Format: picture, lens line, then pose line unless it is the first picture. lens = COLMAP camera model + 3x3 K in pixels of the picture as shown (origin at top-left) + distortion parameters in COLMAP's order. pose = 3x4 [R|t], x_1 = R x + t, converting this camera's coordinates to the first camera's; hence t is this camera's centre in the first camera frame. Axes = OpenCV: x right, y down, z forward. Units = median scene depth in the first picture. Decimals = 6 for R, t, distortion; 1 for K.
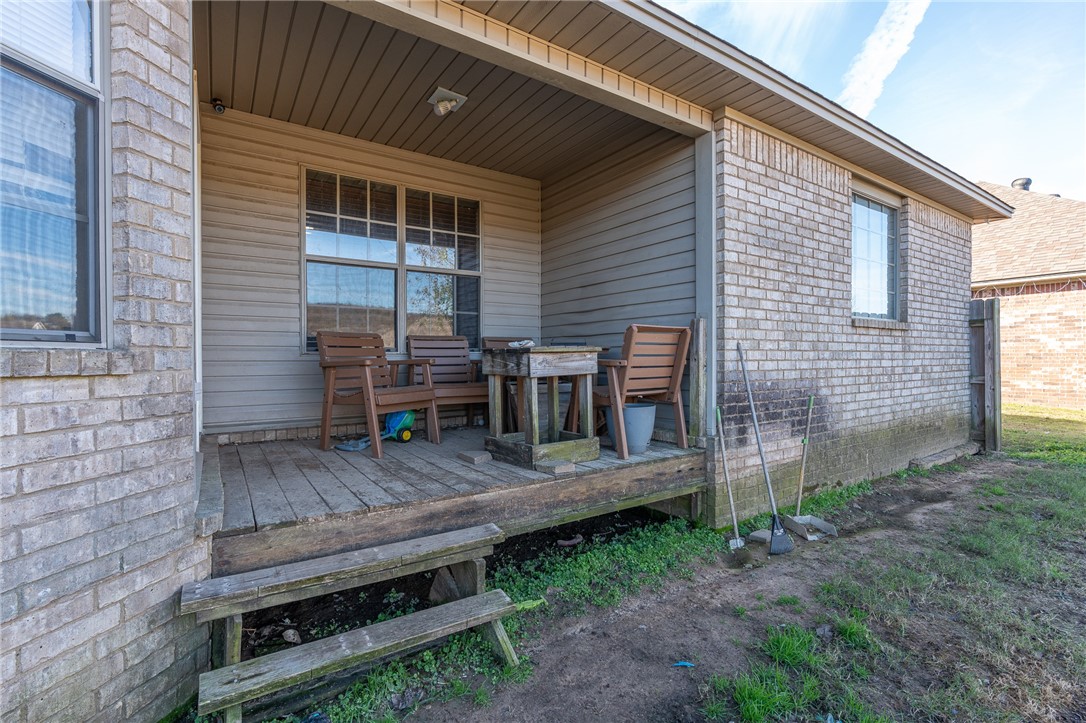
lens RADIAL K [[483.8, 0, 545.0], [0, 483.8, 363.1], [0, 0, 1]] dist [-0.010622, -0.000222]
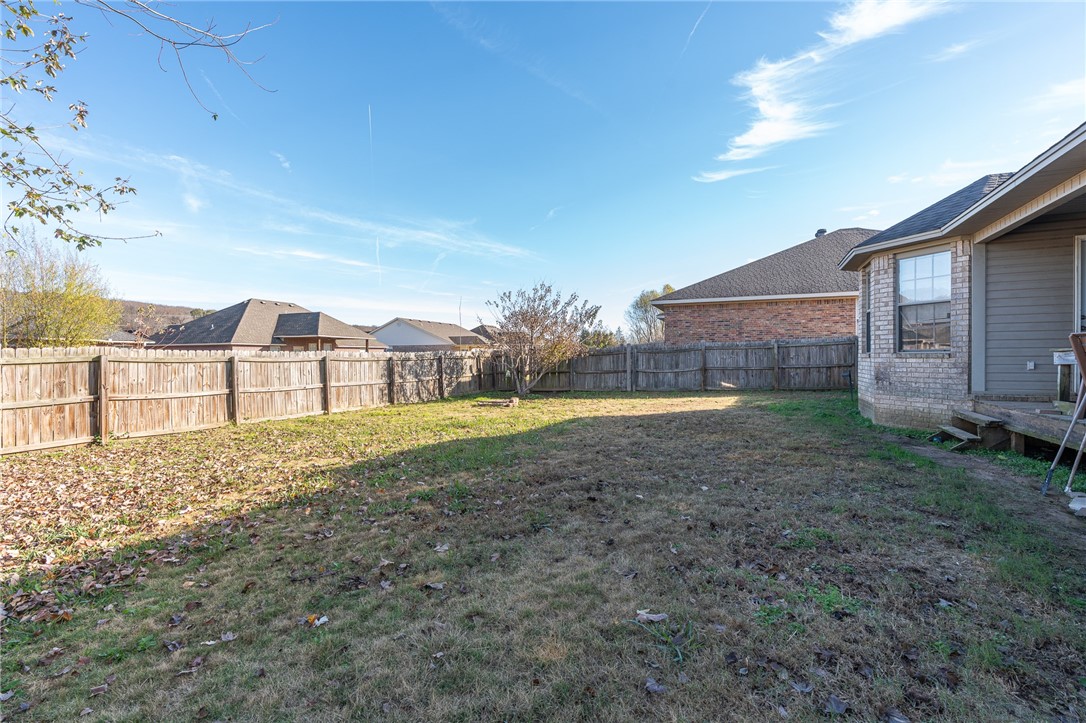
lens RADIAL K [[483.8, 0, 537.3], [0, 483.8, 360.2], [0, 0, 1]] dist [-0.010622, -0.000222]
pose [[-0.854466, 0.011506, -0.519380, 2.229415], [0.003755, 0.999865, 0.015973, -0.020356], [0.519494, 0.011699, -0.854394, 1.286368]]
